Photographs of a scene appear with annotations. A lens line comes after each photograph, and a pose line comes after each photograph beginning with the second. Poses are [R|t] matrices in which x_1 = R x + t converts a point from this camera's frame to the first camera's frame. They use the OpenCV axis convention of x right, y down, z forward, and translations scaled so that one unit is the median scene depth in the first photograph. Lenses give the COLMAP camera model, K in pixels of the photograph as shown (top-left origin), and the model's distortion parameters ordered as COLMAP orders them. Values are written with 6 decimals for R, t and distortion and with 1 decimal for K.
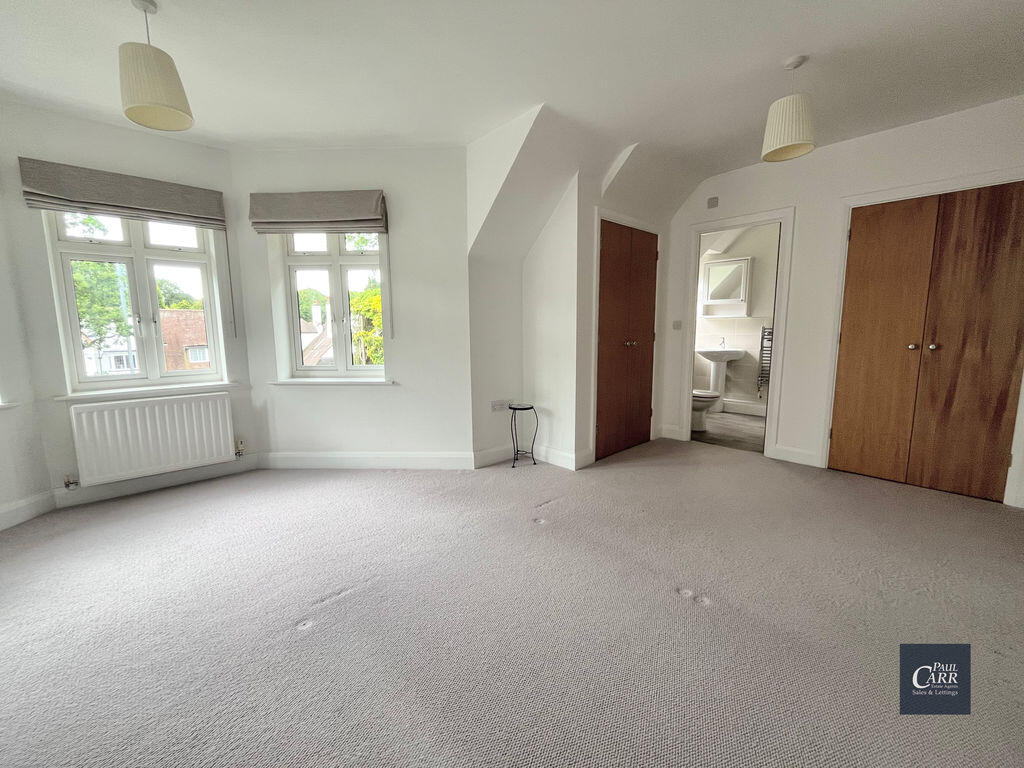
lens RADIAL K [[416.8, 0, 513.8], [0, 416.8, 380.7], [0, 0, 1]] dist [-0.004081, -0.000161]
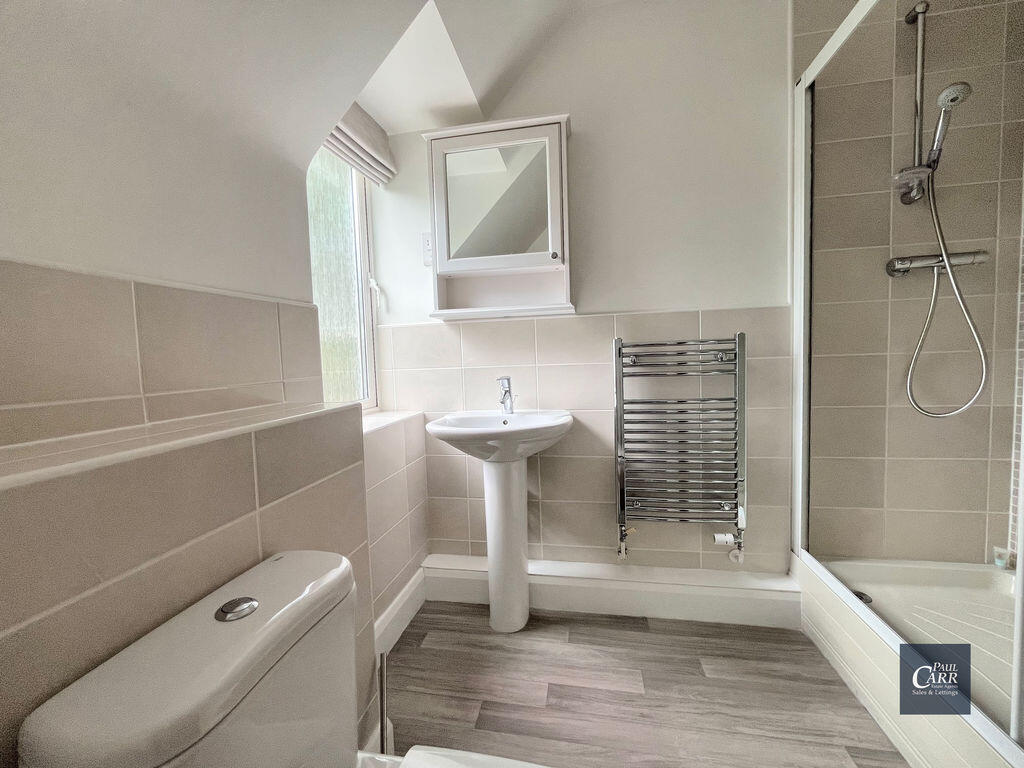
lens RADIAL K [[416.8, 0, 515.0], [0, 416.8, 379.5], [0, 0, 1]] dist [-0.004081, -0.000161]
pose [[0.800798, -0.066063, 0.595280, 0.331888], [0.112804, 0.992747, -0.041576, -0.092290], [-0.588216, 0.100444, 0.802442, 0.768150]]
